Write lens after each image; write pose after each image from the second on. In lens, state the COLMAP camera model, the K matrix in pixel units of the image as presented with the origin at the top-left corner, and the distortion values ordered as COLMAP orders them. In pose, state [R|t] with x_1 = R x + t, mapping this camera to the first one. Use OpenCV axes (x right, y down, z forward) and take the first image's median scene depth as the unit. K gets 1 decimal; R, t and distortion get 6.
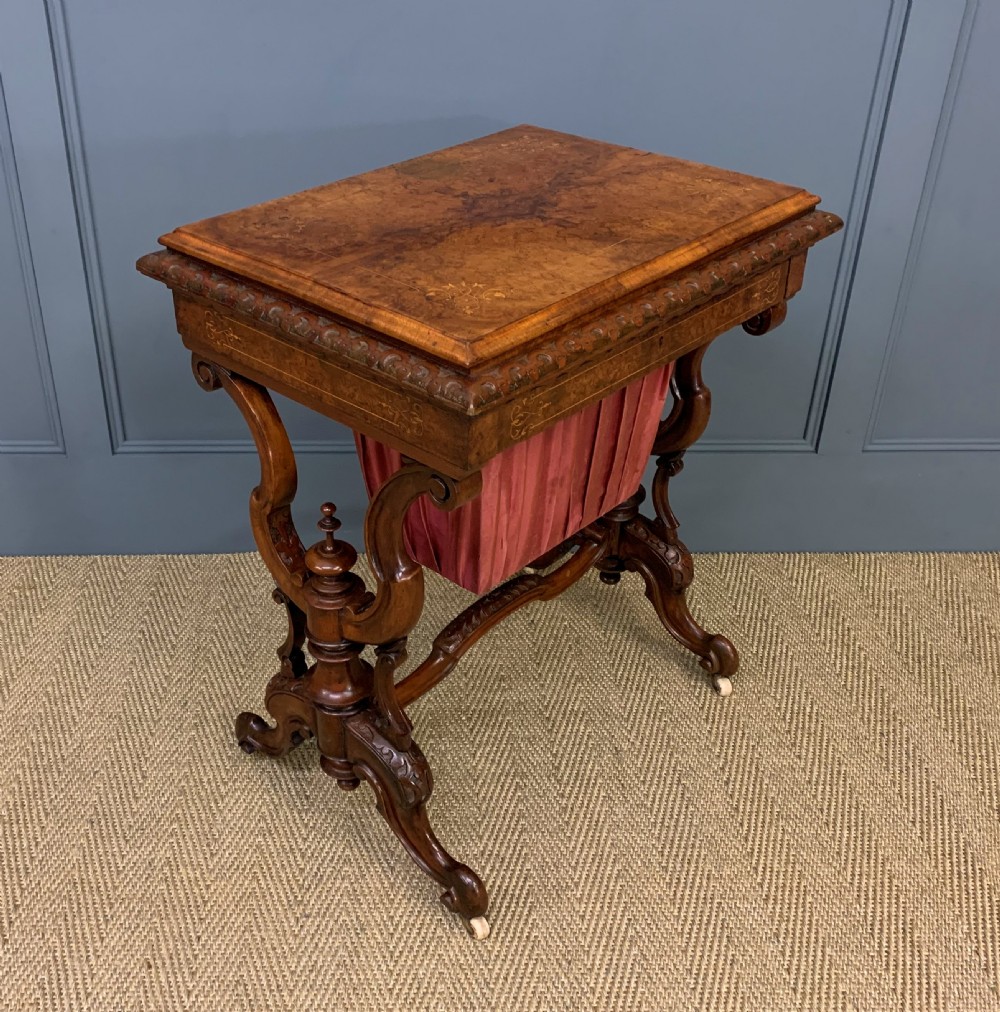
lens RADIAL K [[1256.1, 0, 414.4], [0, 1256.1, 452.7], [0, 0, 1]] dist [0.026836, 0.000000]
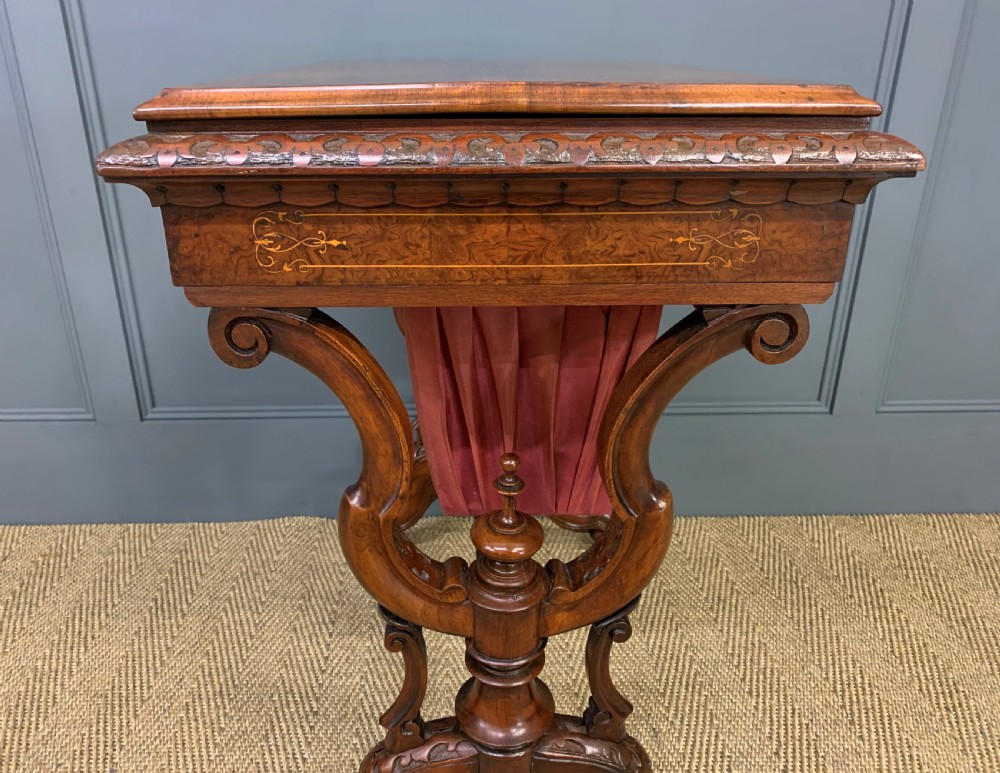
lens RADIAL K [[827.0, 0, 475.7], [0, 827.0, 374.8], [0, 0, 1]] dist [-0.015146, 0.038477]
pose [[0.999954, -0.009284, -0.002481, 0.038849], [0.008902, 0.992153, -0.124709, 0.058999], [0.003619, 0.124681, 0.992190, 0.394871]]
